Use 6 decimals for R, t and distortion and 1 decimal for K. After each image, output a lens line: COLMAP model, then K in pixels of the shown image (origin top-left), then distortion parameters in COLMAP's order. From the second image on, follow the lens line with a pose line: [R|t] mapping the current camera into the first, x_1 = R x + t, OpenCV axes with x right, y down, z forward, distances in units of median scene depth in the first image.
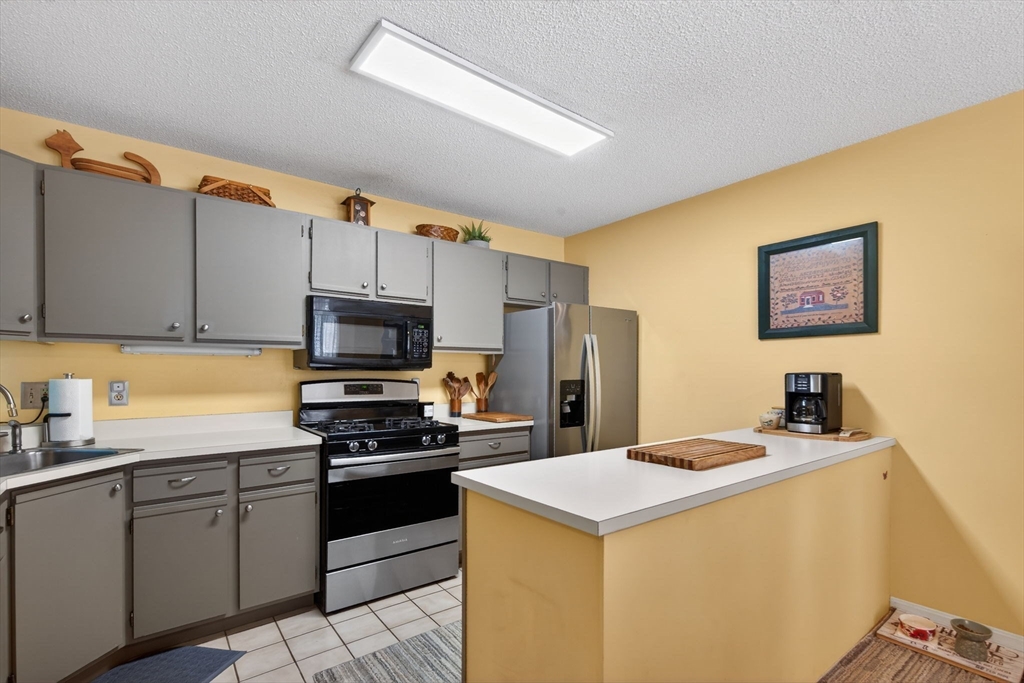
lens RADIAL K [[469.9, 0, 518.0], [0, 469.9, 372.1], [0, 0, 1]] dist [0.003606, 0.000379]
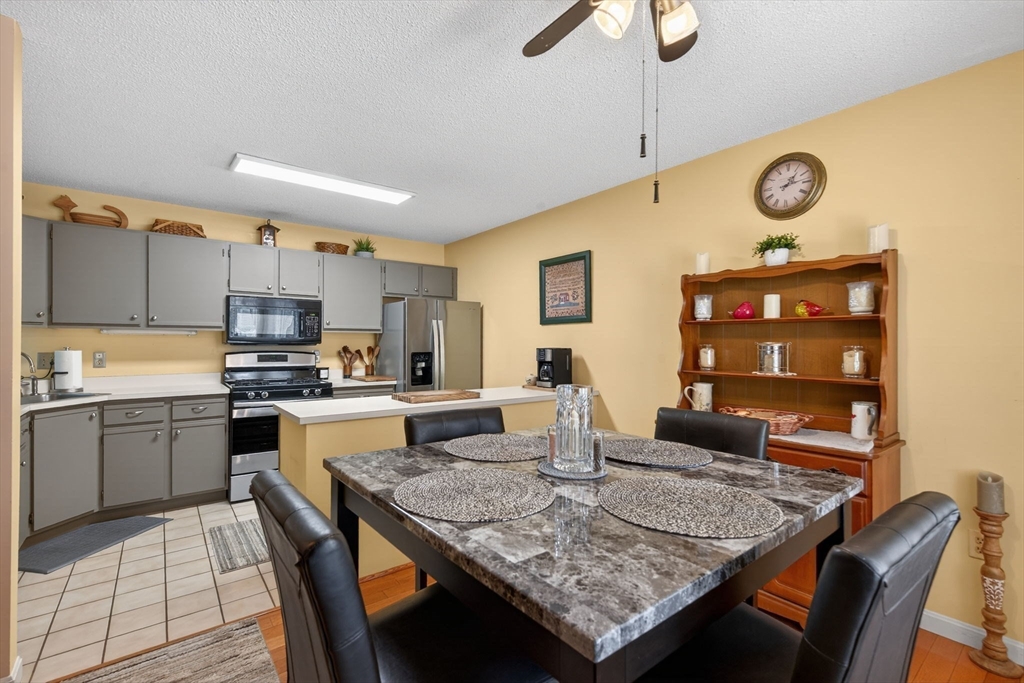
lens RADIAL K [[449.4, 0, 503.8], [0, 449.4, 341.9], [0, 0, 1]] dist [0.002428, 0.000001]
pose [[0.999963, 0.003147, -0.007978, 0.423608], [-0.003183, 0.999985, -0.004524, -0.010016], [0.007963, 0.004549, 0.999958, -0.404141]]
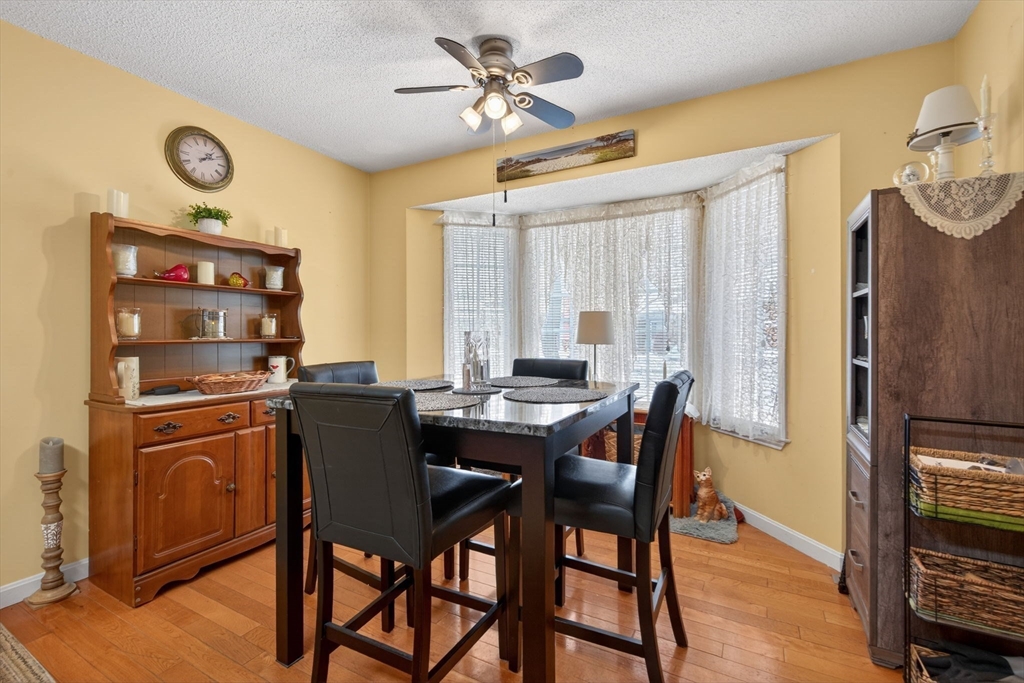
lens RADIAL K [[449.4, 0, 514.4], [0, 449.4, 332.1], [0, 0, 1]] dist [0.002428, 0.000001]
pose [[-0.390297, 0.005514, 0.920672, -0.106291], [0.006384, 0.999974, -0.003282, 0.036385], [-0.920667, 0.004597, -0.390322, 0.237978]]
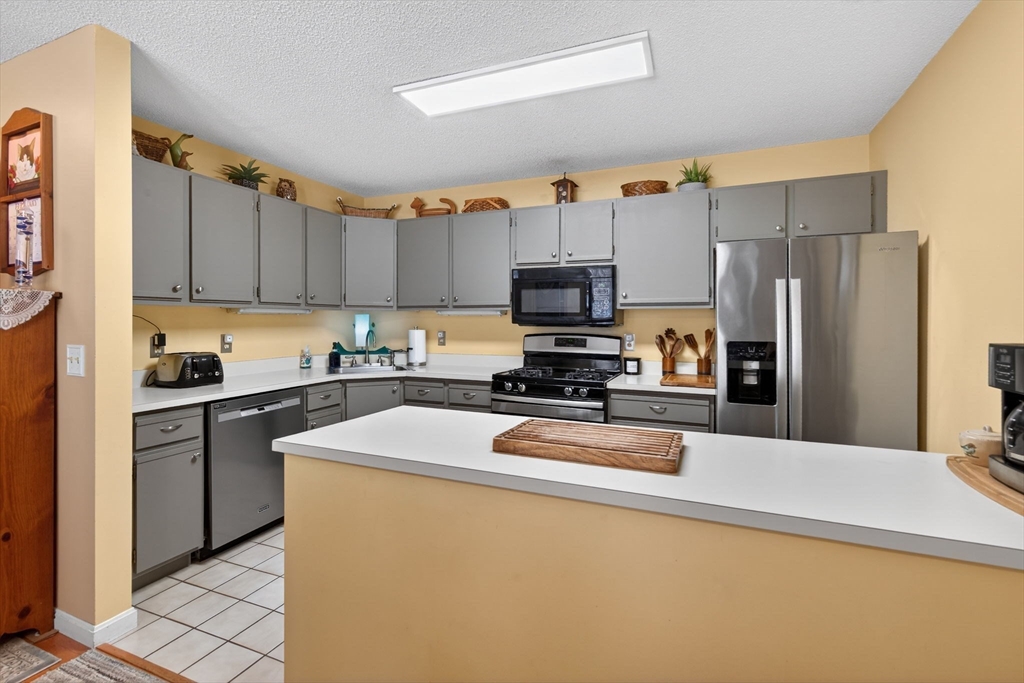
lens RADIAL K [[449.4, 0, 527.3], [0, 449.4, 323.9], [0, 0, 1]] dist [0.002428, 0.000001]
pose [[0.512367, 0.006953, -0.858739, 0.625342], [-0.006747, 0.999969, 0.004071, -0.014352], [0.858740, 0.003709, 0.512398, 0.362572]]
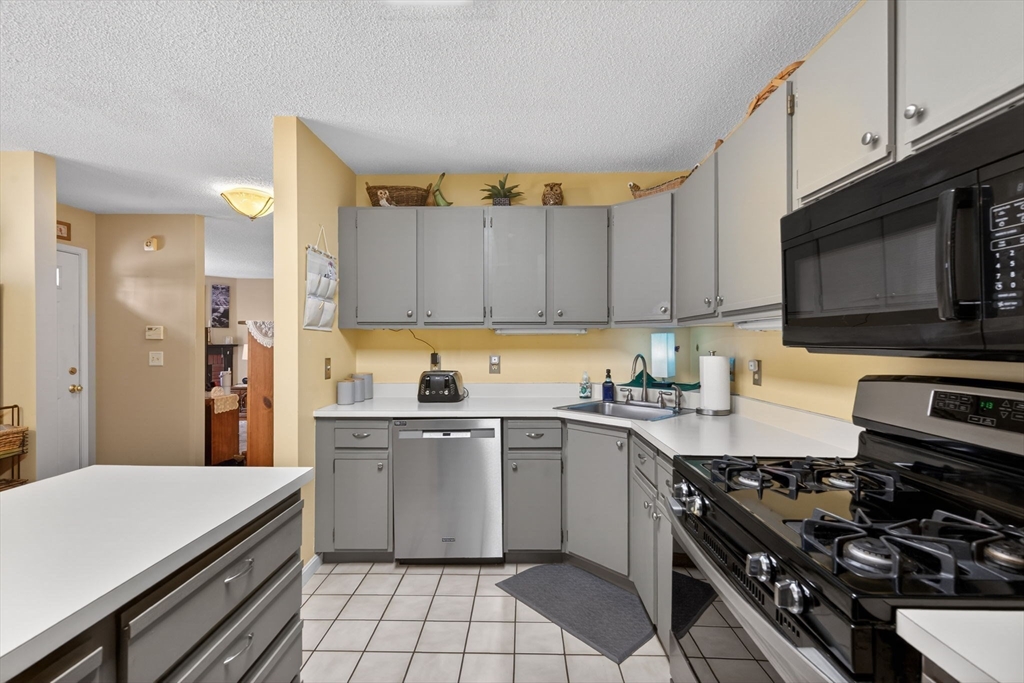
lens RADIAL K [[449.4, 0, 518.1], [0, 449.4, 345.1], [0, 0, 1]] dist [0.002428, 0.000001]
pose [[-0.625214, 0.003442, -0.780445, 0.156892], [-0.004587, 0.999957, 0.008084, -0.014477], [0.780440, 0.008634, -0.625172, 1.016364]]
